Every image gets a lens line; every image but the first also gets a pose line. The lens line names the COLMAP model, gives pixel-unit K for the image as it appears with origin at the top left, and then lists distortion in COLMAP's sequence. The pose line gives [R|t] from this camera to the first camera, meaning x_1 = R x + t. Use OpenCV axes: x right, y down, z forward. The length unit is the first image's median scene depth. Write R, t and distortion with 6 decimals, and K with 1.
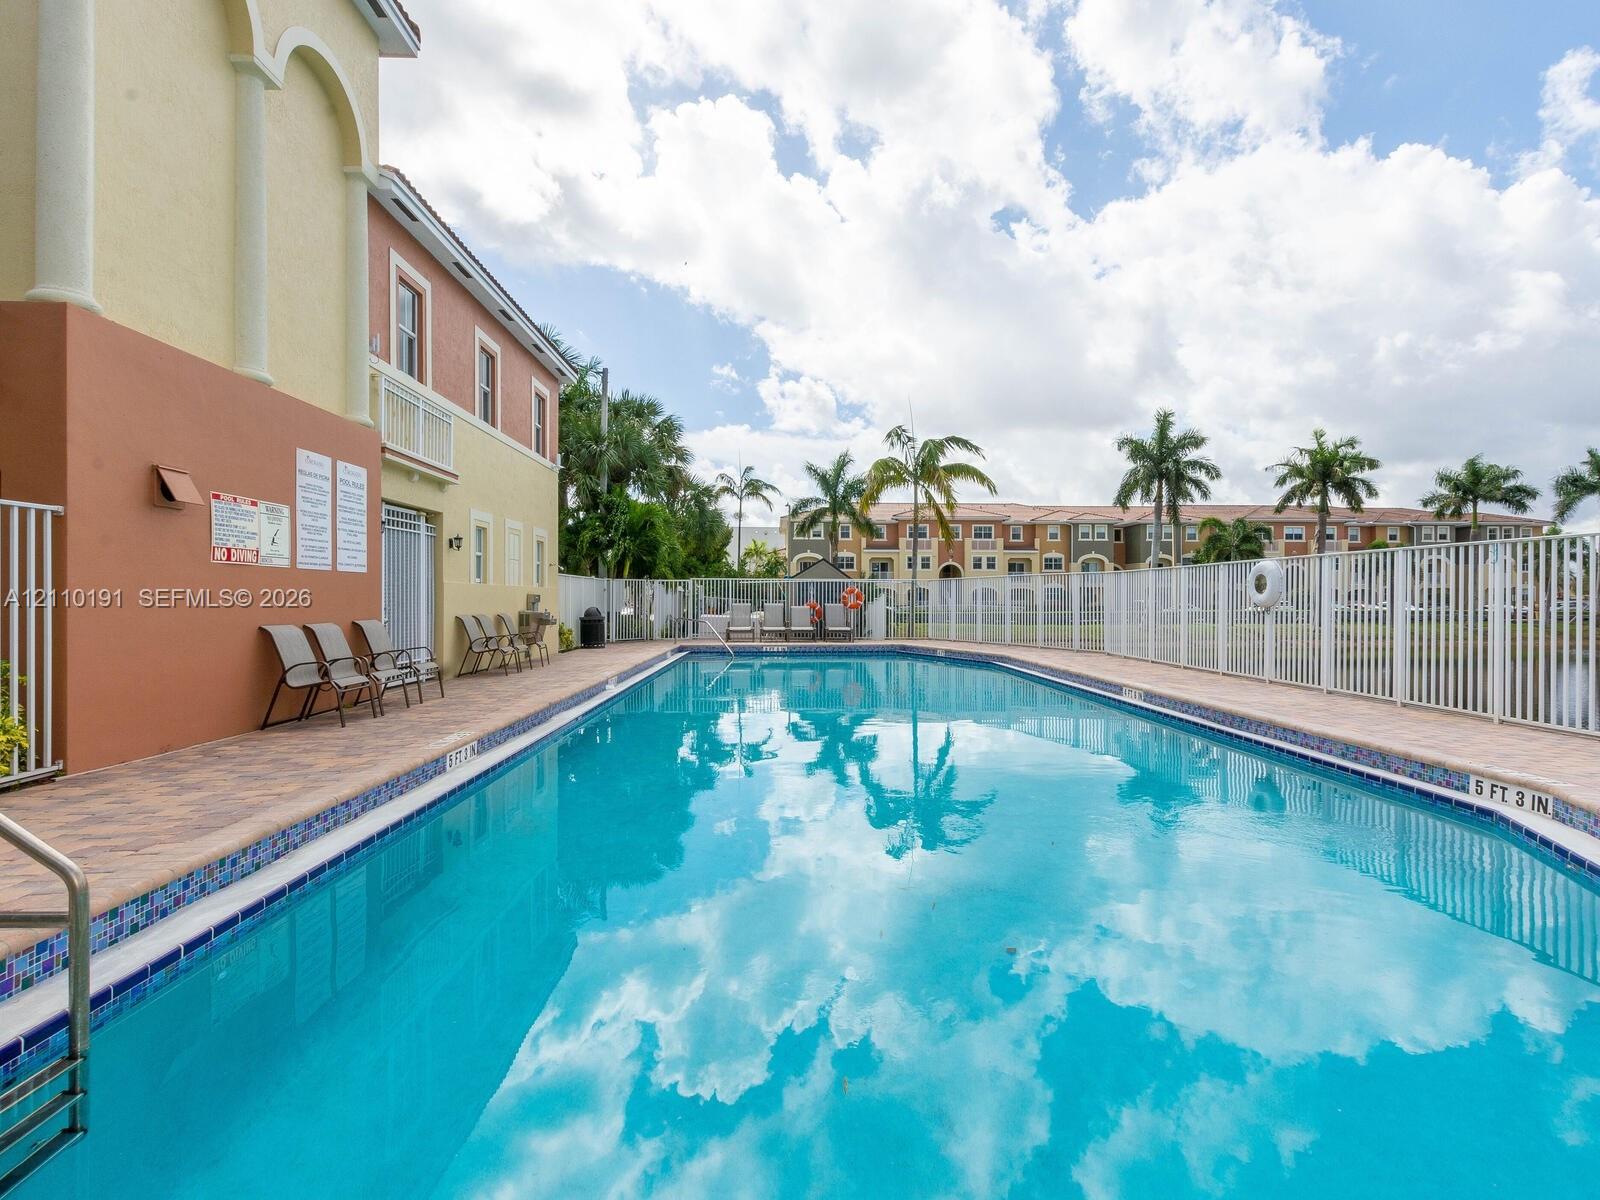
lens RADIAL K [[777.8, 0, 800.0], [0, 777.8, 600.0], [0, 0, 1]] dist [-0.001061, -0.000621]
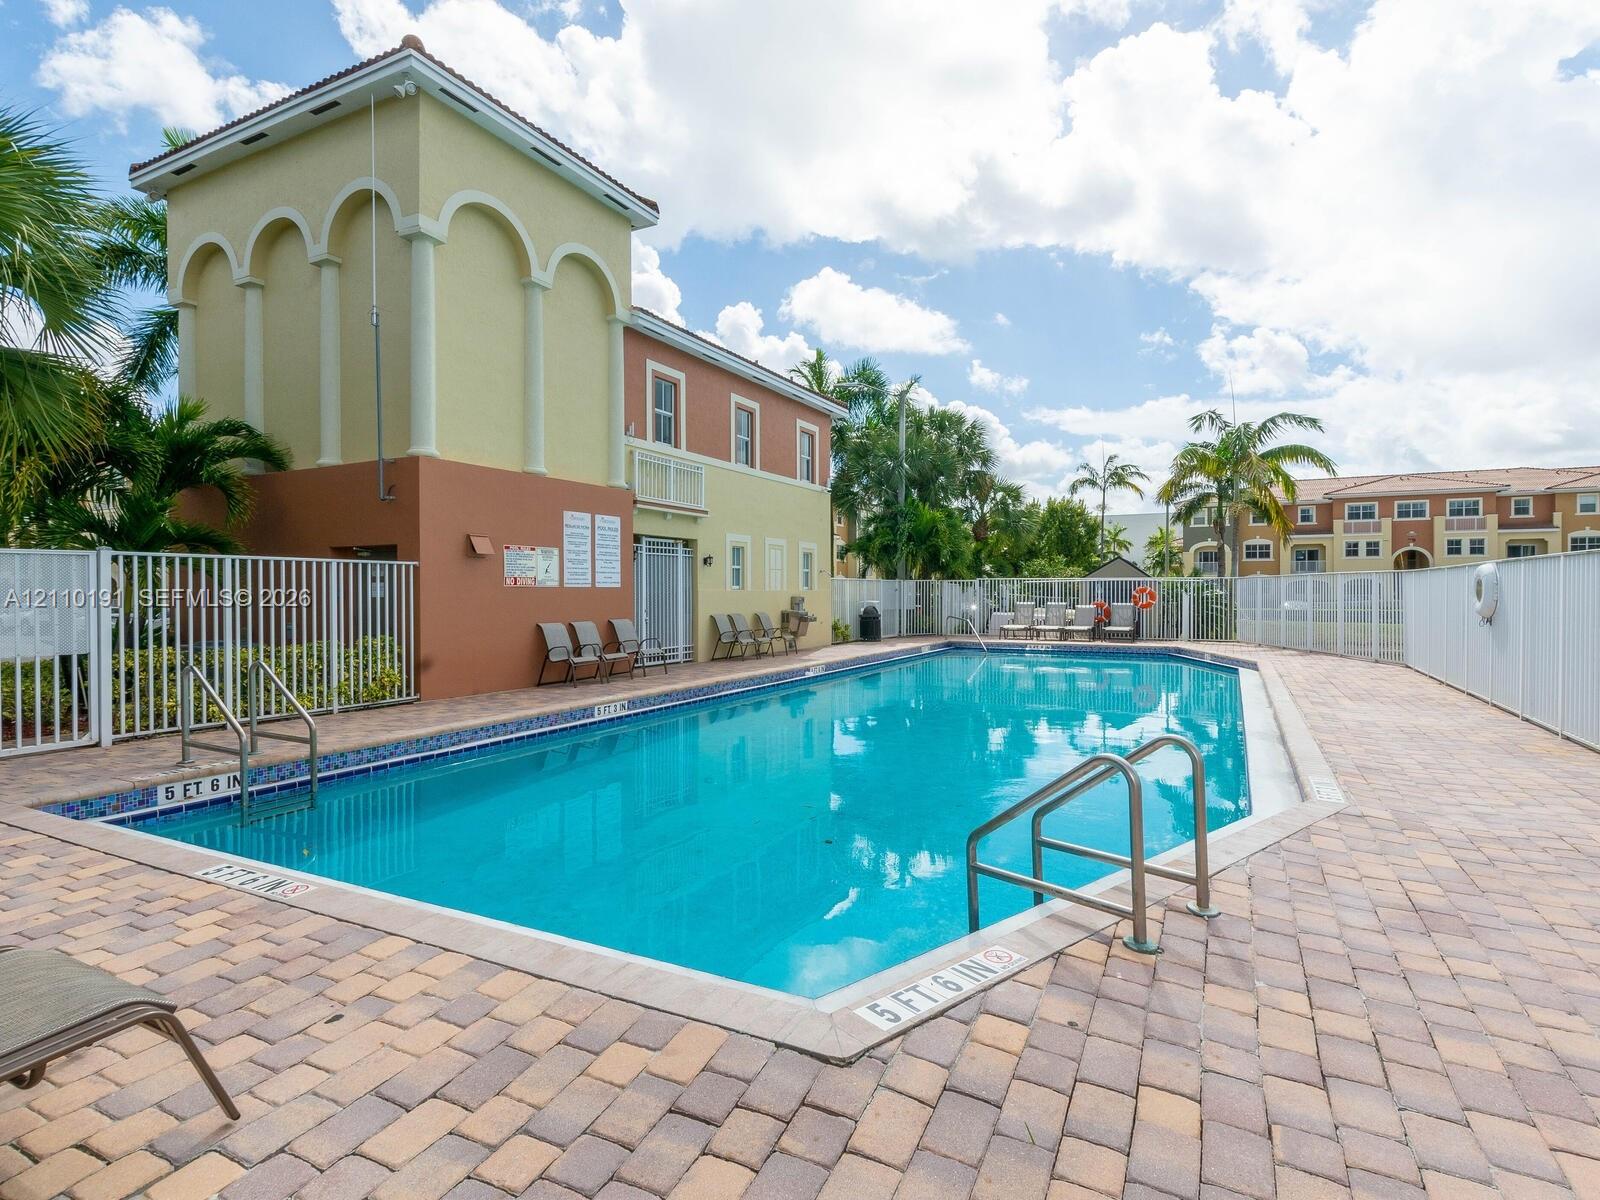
lens RADIAL K [[797.6, 0, 813.7], [0, 797.6, 591.5], [0, 0, 1]] dist [0.019621, -0.007199]
pose [[0.874803, -0.000122, -0.484479, 0.089654], [-0.000137, 1.000000, -0.000498, -0.004712], [0.484479, 0.000502, 0.874803, -0.027164]]
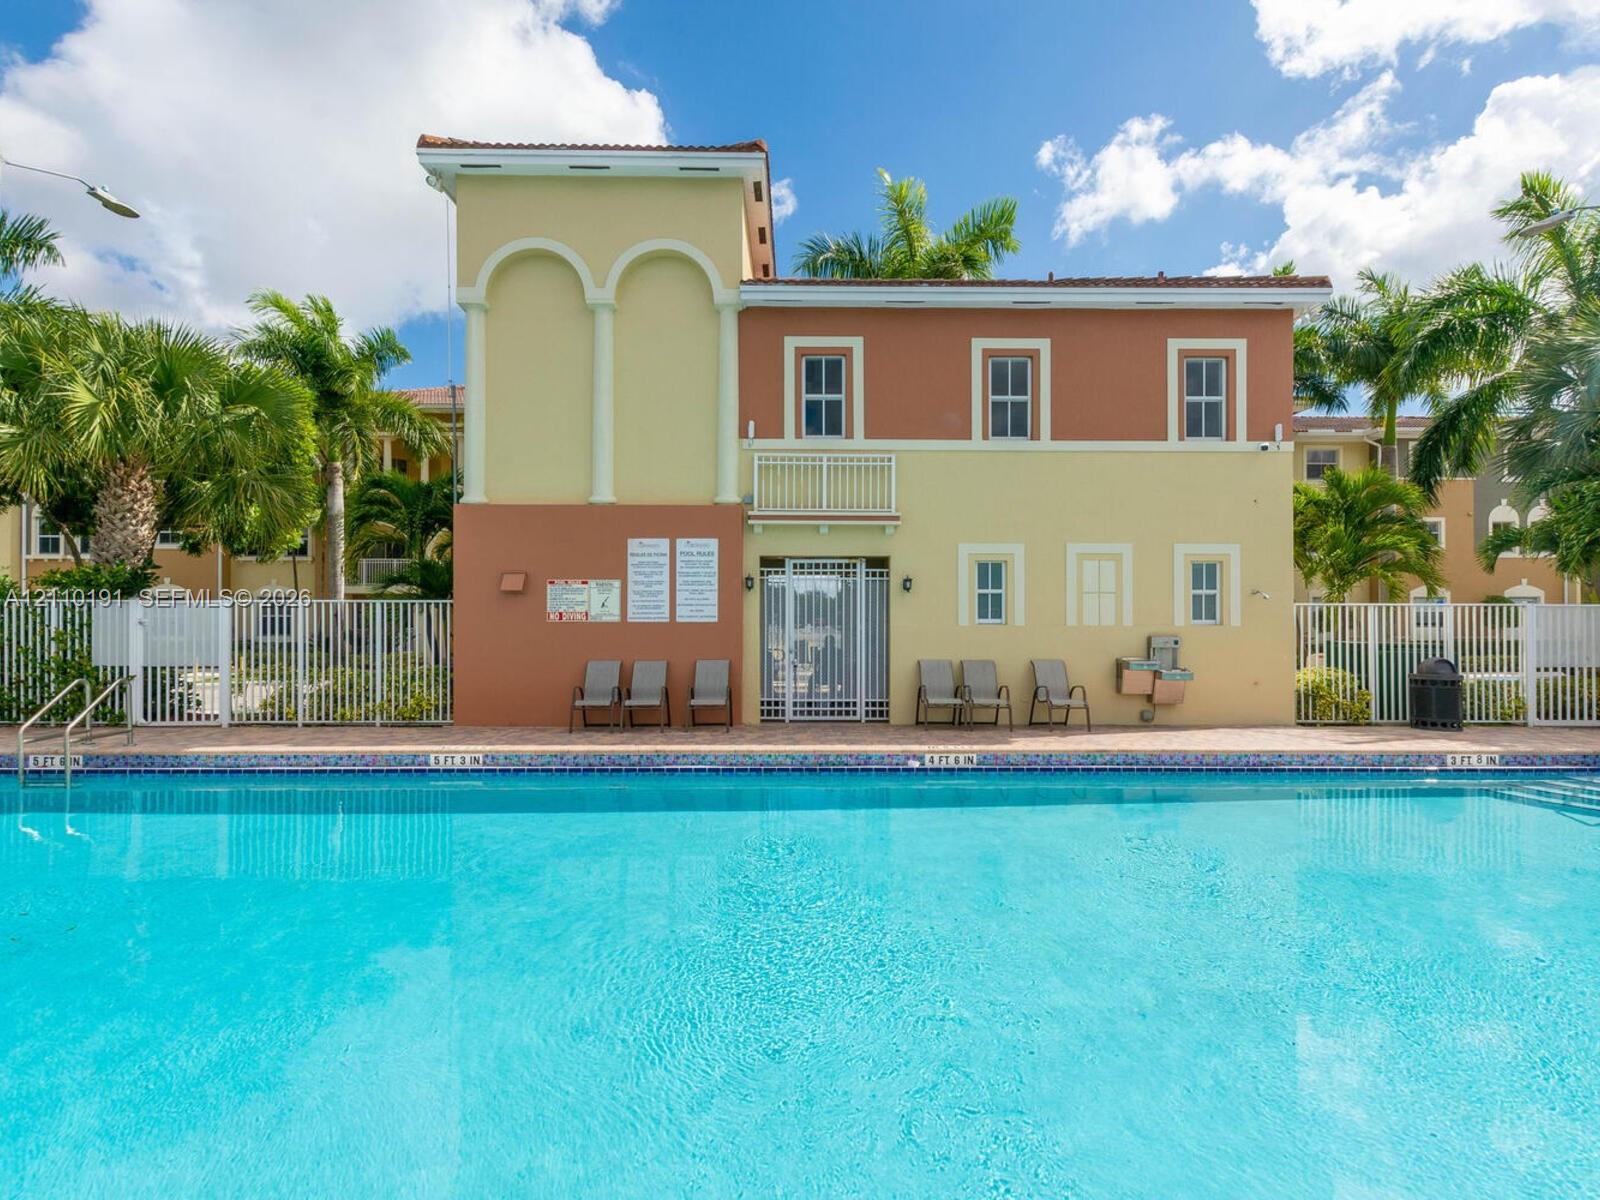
lens RADIAL K [[631.2, 0, 798.3], [0, 631.2, 614.6], [0, 0, 1]] dist [-0.000286, -0.000077]
pose [[-0.014105, -0.008270, -0.999866, 0.079750], [-0.001863, 0.999964, -0.008245, -0.006959], [0.999899, 0.001746, -0.014120, 0.203951]]
